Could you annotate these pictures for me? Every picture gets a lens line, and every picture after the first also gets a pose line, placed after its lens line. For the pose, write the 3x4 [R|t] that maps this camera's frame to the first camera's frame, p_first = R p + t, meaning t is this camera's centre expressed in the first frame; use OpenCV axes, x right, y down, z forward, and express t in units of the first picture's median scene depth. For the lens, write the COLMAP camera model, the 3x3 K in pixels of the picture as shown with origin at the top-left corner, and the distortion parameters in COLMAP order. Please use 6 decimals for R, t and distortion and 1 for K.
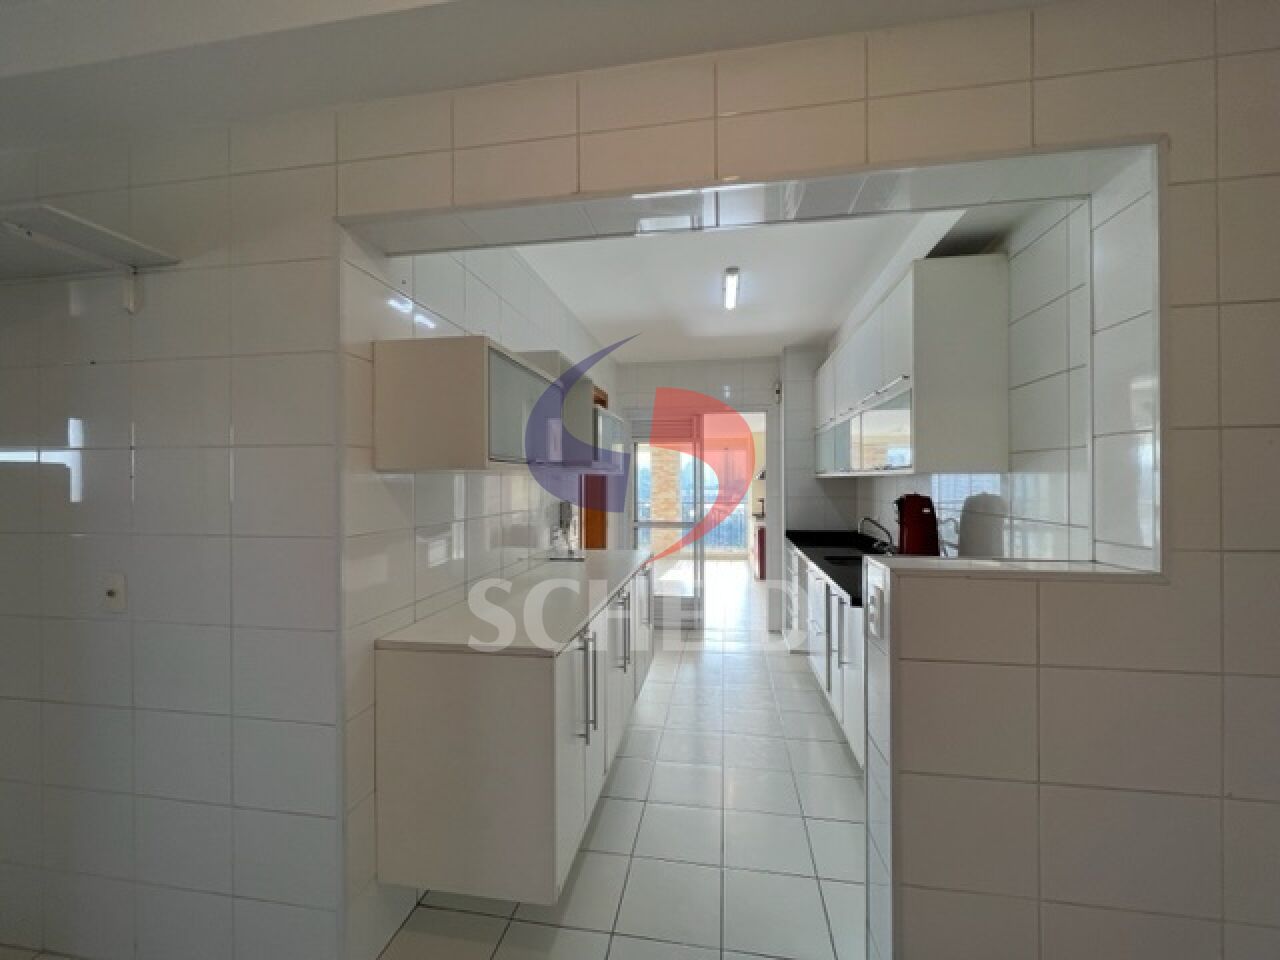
lens RADIAL K [[510.1, 0, 641.5], [0, 510.1, 481.1], [0, 0, 1]] dist [-0.003034, 0.000612]
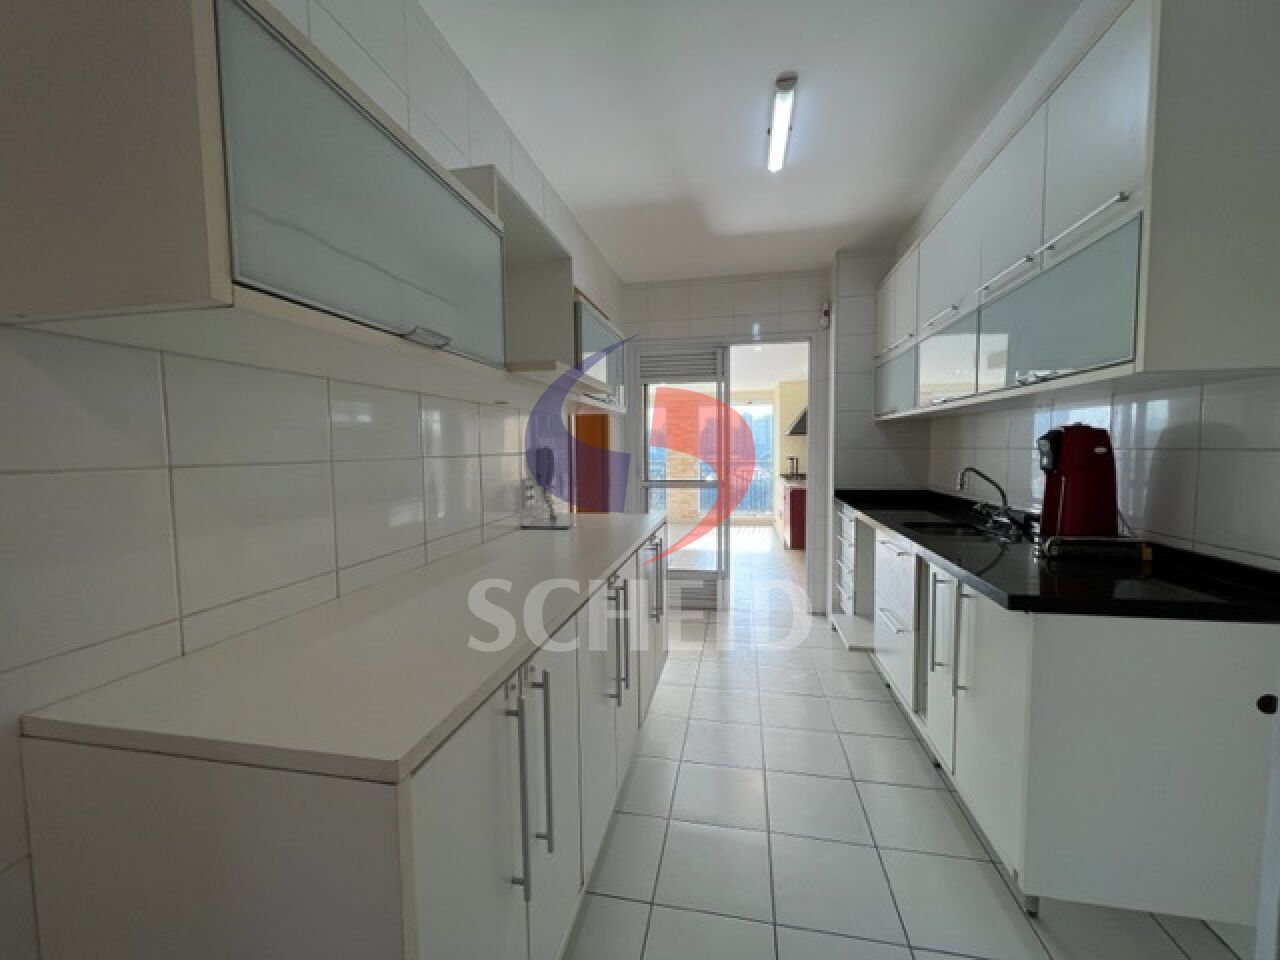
lens RADIAL K [[510.1, 0, 640.2], [0, 510.1, 480.3], [0, 0, 1]] dist [-0.003034, 0.000612]
pose [[0.999368, -0.004384, -0.035263, 0.012182], [0.006705, 0.997799, 0.065973, 0.039141], [0.034896, -0.066168, 0.997198, 0.278546]]
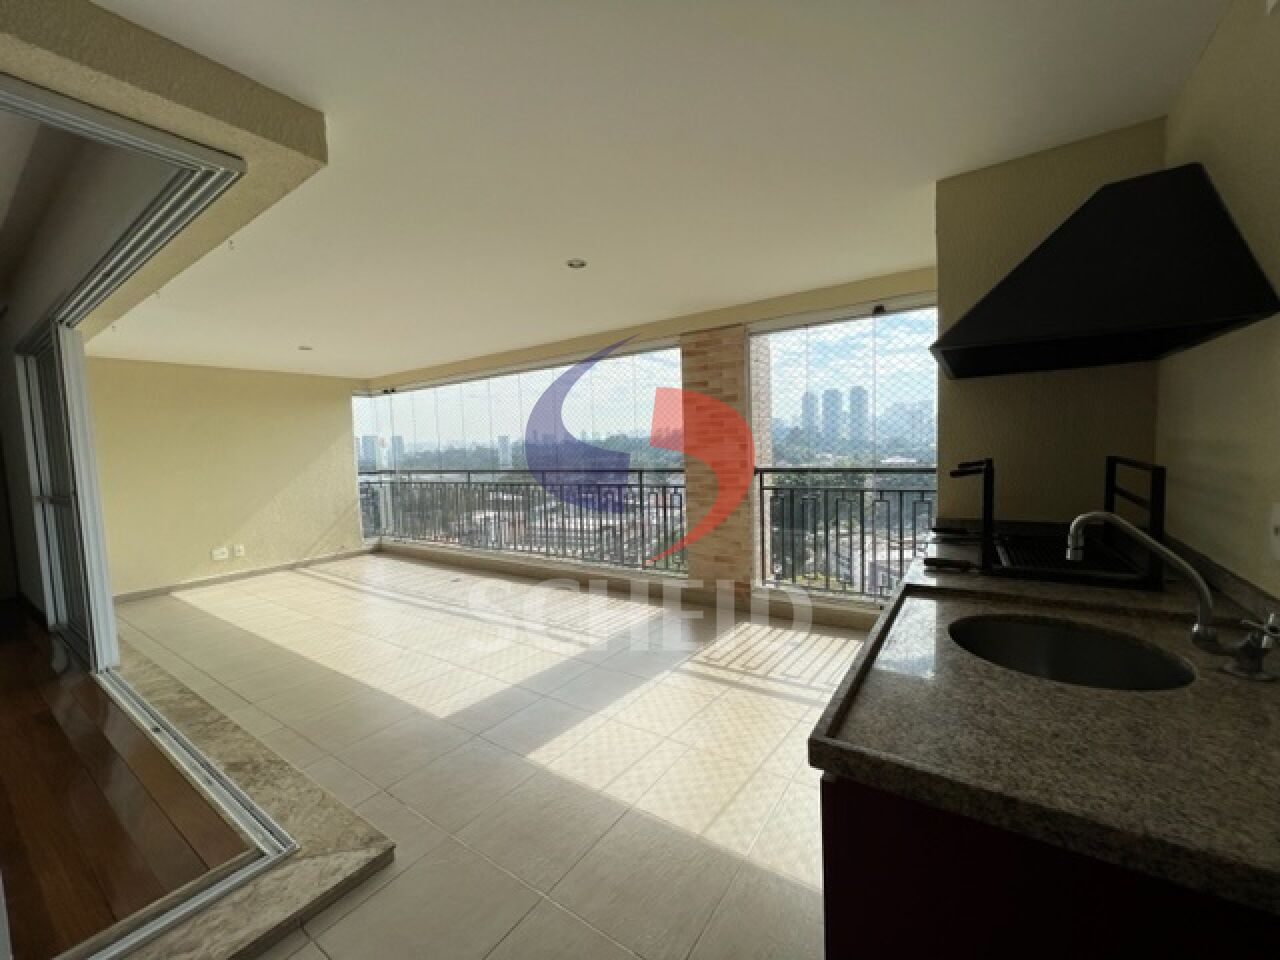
lens RADIAL K [[510.1, 0, 640.4], [0, 510.1, 477.4], [0, 0, 1]] dist [-0.003034, 0.000612]
pose [[0.906408, -0.002677, -0.422394, 0.513698], [0.039626, 0.996109, 0.078719, 0.043309], [0.420540, -0.088089, 0.902988, 1.926697]]
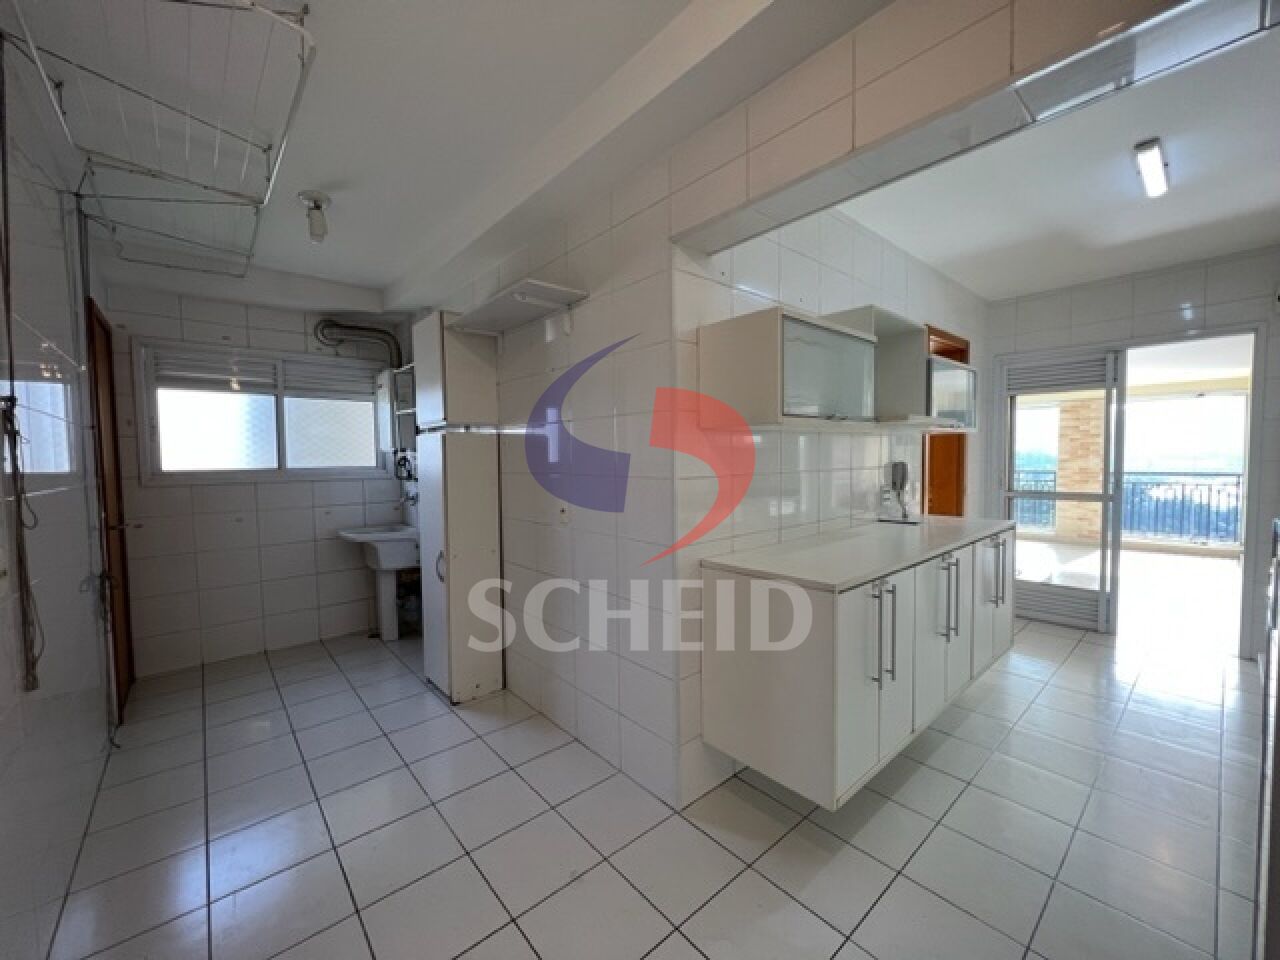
lens RADIAL K [[510.1, 0, 639.0], [0, 510.1, 483.0], [0, 0, 1]] dist [-0.003034, 0.000612]
pose [[0.767071, 0.028680, -0.640920, 0.088028], [0.011746, 0.998205, 0.058727, 0.017367], [0.641454, -0.052576, 0.765358, -0.042498]]
